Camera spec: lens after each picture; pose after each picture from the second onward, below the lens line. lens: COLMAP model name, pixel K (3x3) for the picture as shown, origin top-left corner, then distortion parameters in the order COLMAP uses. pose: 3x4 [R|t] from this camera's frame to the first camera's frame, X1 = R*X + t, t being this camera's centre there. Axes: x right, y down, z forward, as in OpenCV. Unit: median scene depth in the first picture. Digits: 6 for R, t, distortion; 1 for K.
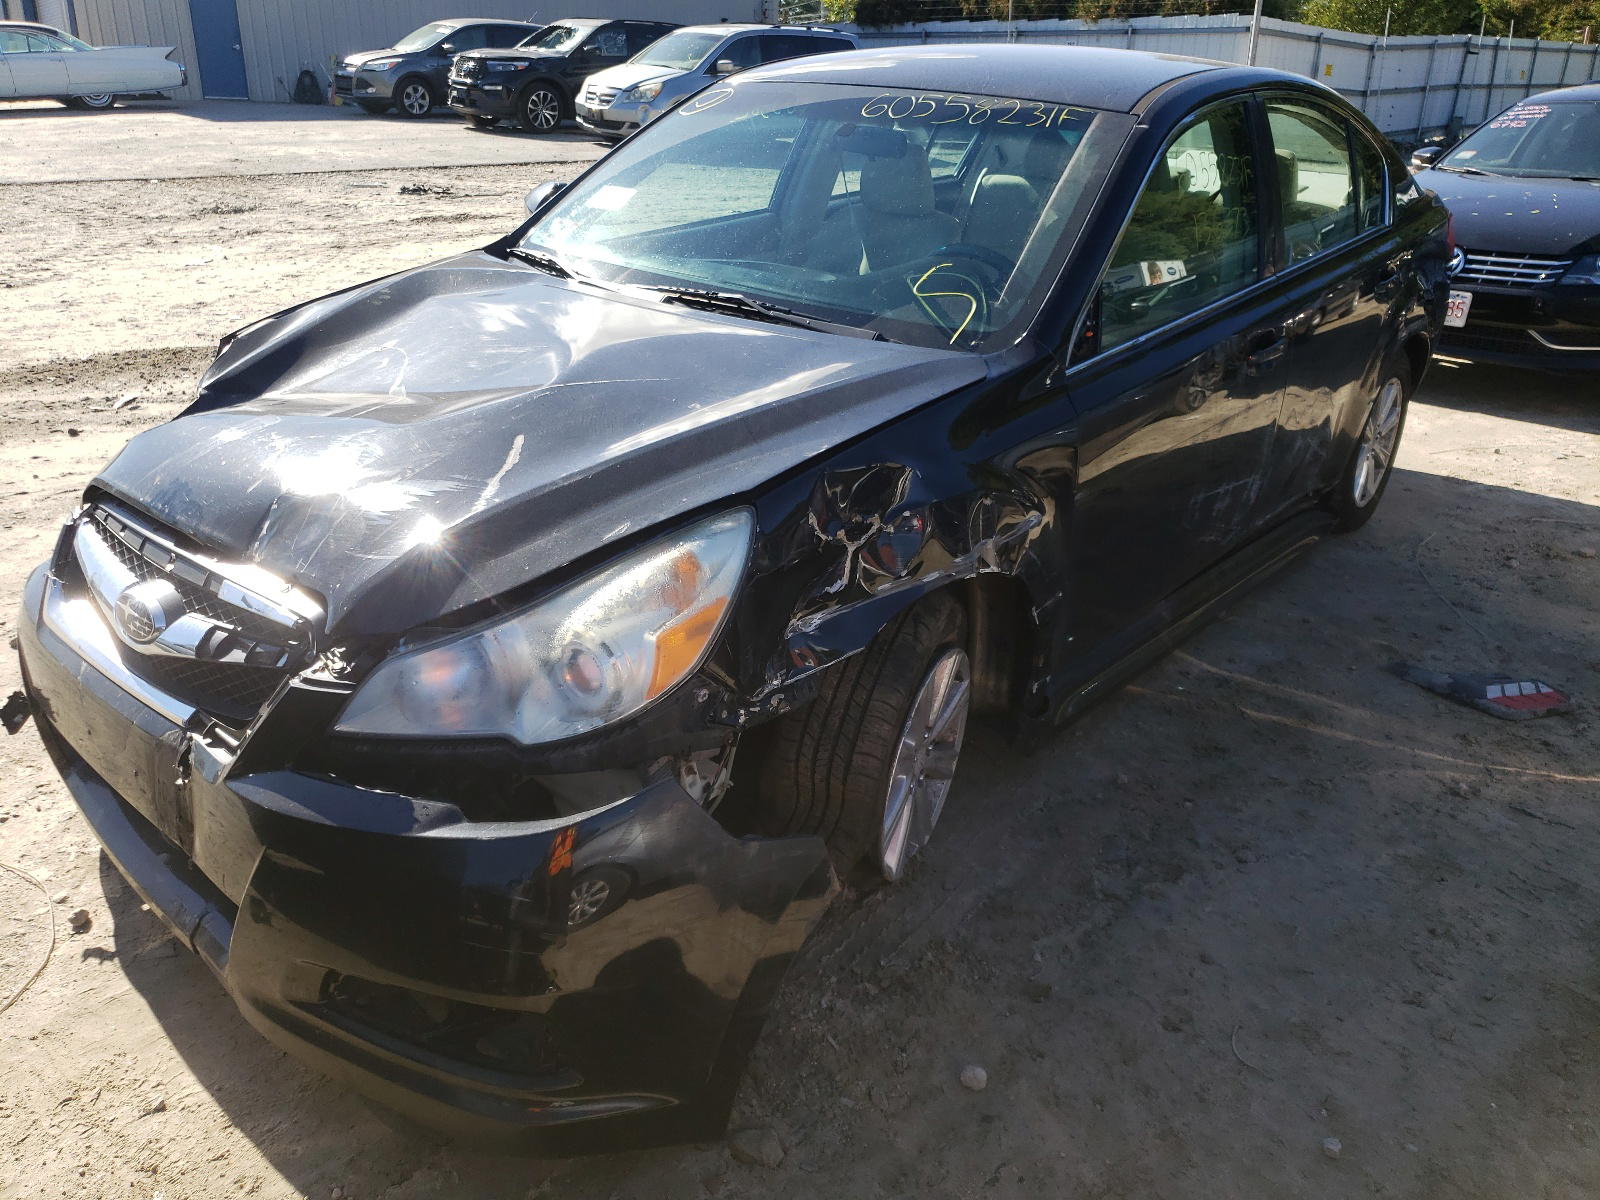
lens RADIAL K [[994.9, 0, 800.0], [0, 994.9, 600.0], [0, 0, 1]] dist [0.001170, -0.003400]
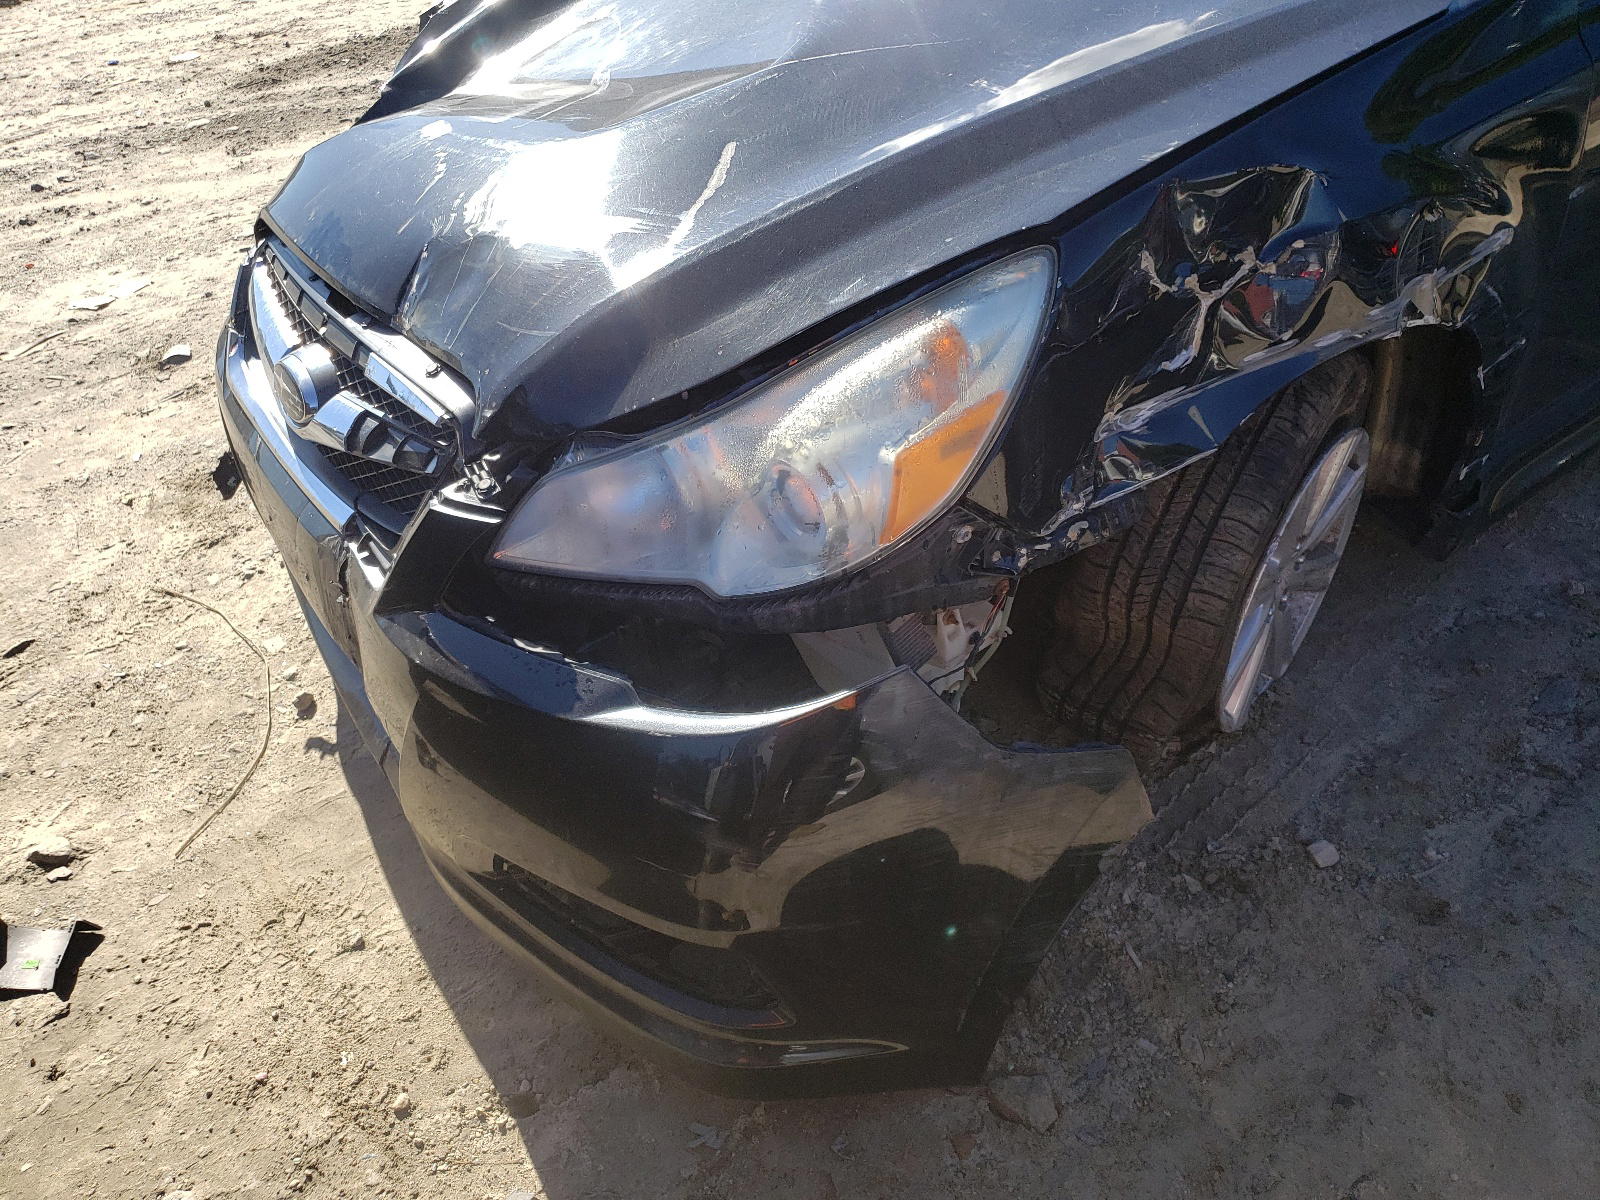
lens RADIAL K [[1218.9, 0, 800.0], [0, 1218.9, 600.0], [0, 0, 1]] dist [-0.000625, -0.004649]
pose [[0.966207, 0.056265, -0.251550, 0.005278], [-0.000270, 0.976106, 0.217295, -0.034042], [0.257765, -0.209884, 0.943136, 0.114774]]
